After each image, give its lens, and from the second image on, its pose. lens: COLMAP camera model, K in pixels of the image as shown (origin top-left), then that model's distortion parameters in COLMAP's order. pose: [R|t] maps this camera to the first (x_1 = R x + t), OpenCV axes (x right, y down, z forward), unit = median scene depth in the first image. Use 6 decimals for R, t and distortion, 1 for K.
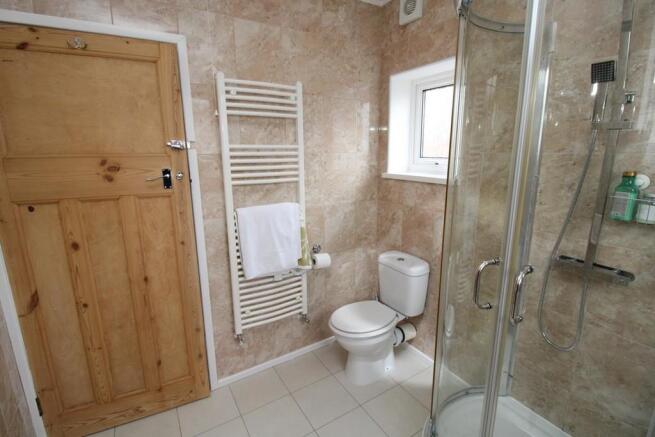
lens RADIAL K [[308.4, 0, 327.2], [0, 308.4, 215.6], [0, 0, 1]] dist [-0.008611, -0.001616]
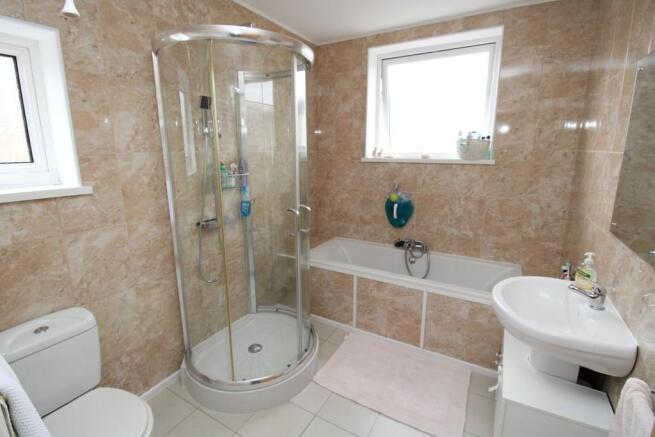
lens RADIAL K [[308.4, 0, 326.9], [0, 308.4, 216.5], [0, 0, 1]] dist [-0.008611, -0.001616]
pose [[-0.476975, -0.180053, 0.860276, -0.675521], [0.188437, 0.935082, 0.300187, -0.188764], [-0.858479, 0.305289, -0.412083, 0.919926]]
